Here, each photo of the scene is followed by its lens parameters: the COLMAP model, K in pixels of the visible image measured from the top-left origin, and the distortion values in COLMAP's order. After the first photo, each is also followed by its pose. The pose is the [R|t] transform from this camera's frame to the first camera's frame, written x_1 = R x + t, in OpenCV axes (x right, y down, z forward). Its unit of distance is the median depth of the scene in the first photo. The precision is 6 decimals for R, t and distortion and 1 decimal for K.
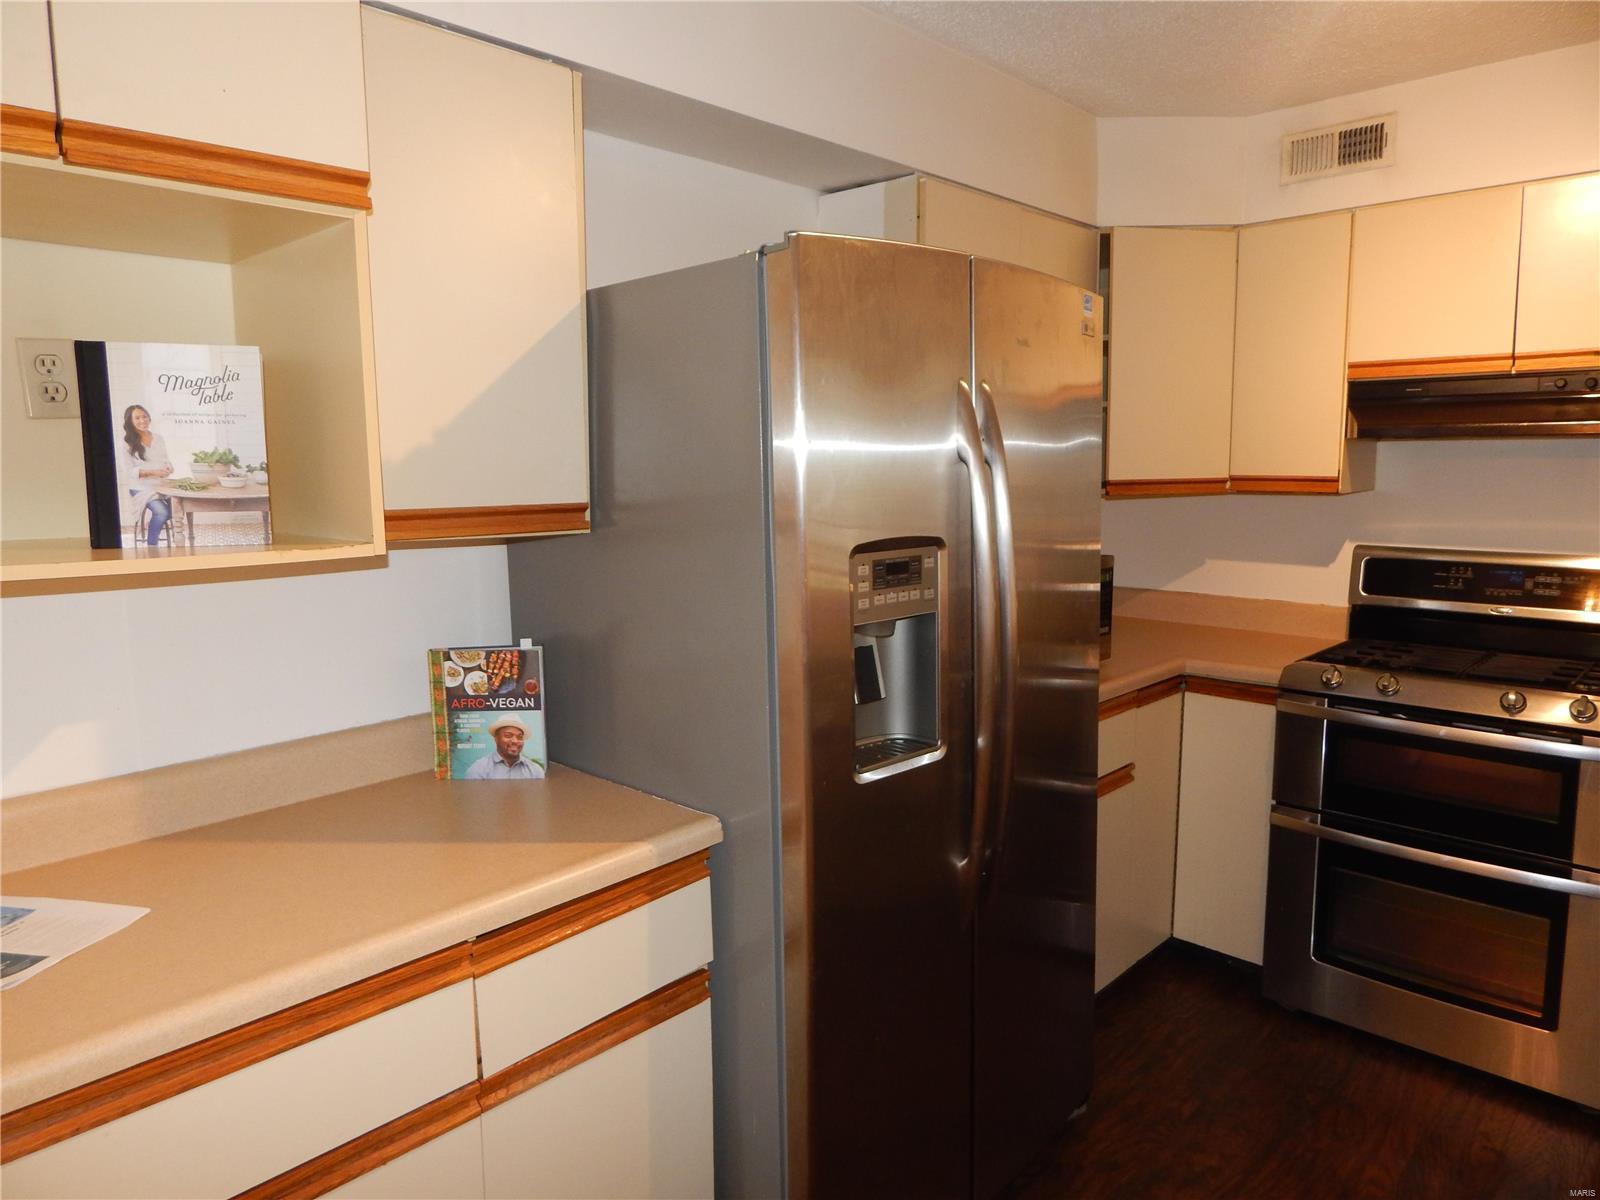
lens RADIAL K [[1064.9, 0, 800.0], [0, 1064.9, 597.5], [0, 0, 1]] dist [0.003607, -0.007623]
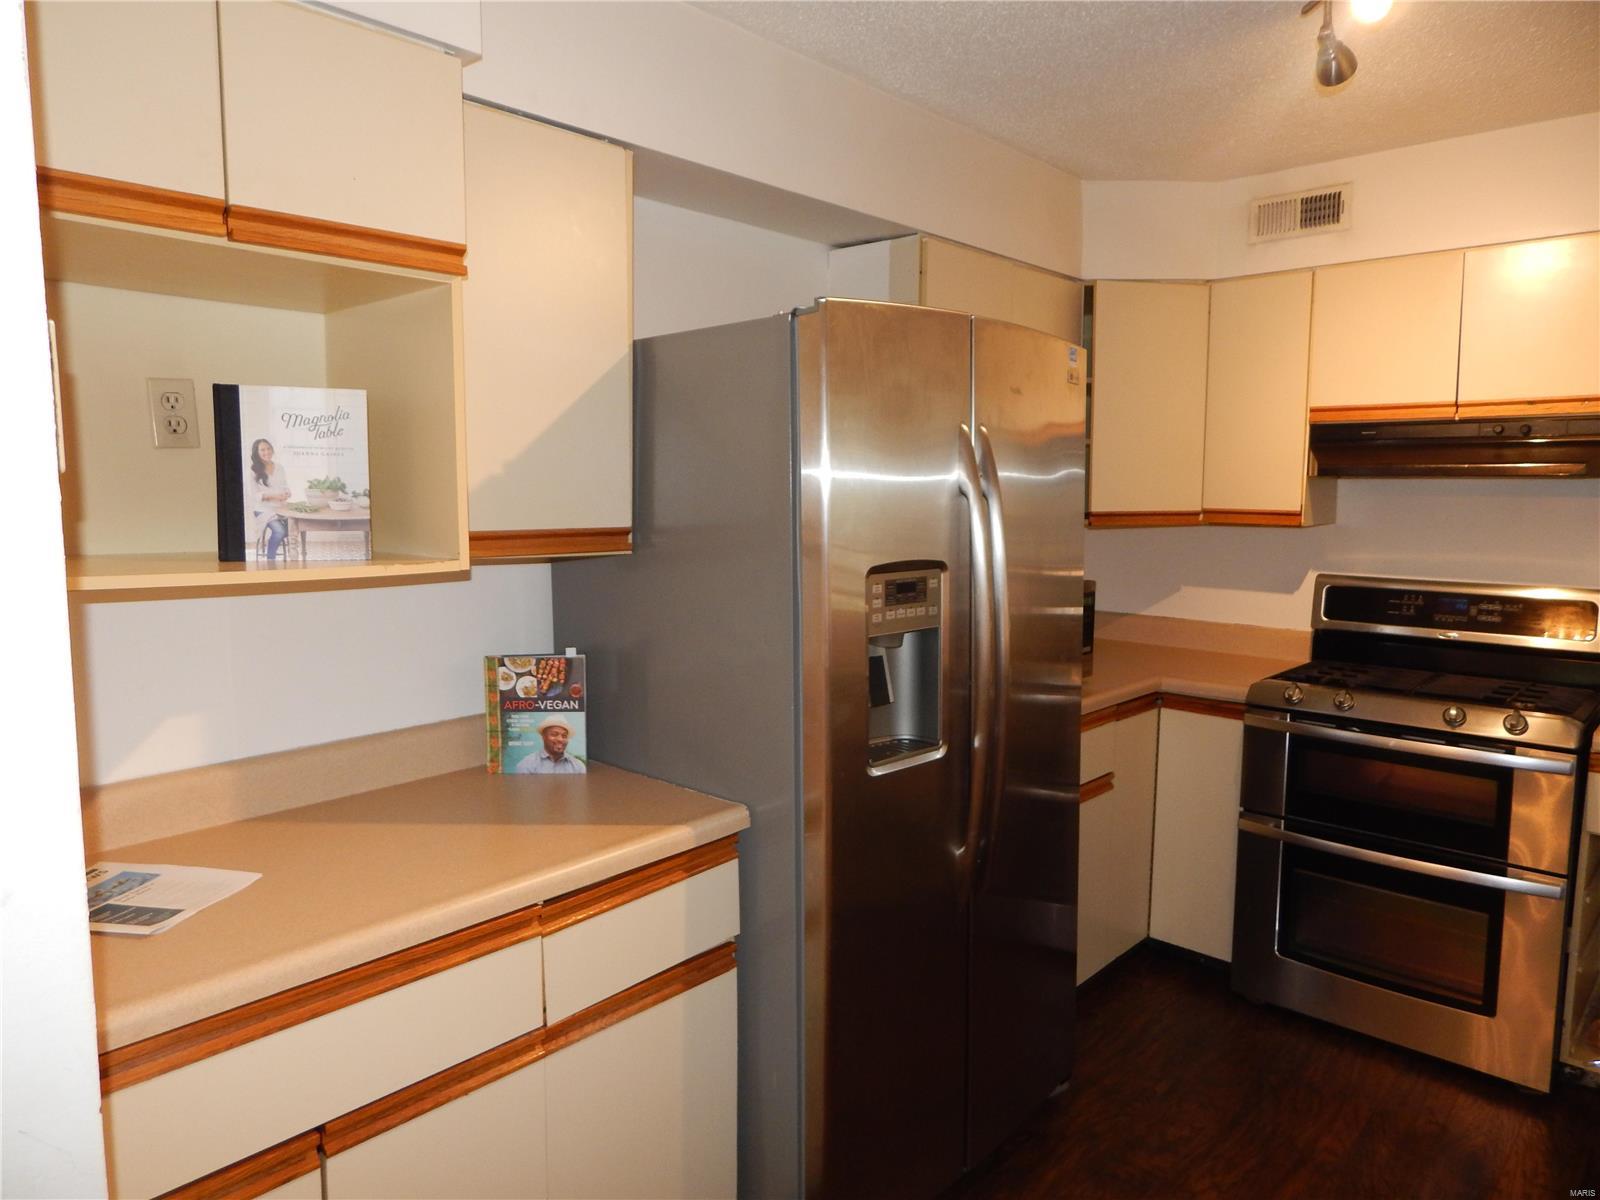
lens RADIAL K [[1064.9, 0, 800.2], [0, 1064.9, 596.4], [0, 0, 1]] dist [0.003607, -0.007623]
pose [[0.999826, 0.010945, 0.015137, -0.037642], [-0.010559, 0.999622, -0.025377, 0.011677], [-0.015409, 0.025213, 0.999563, -0.132507]]
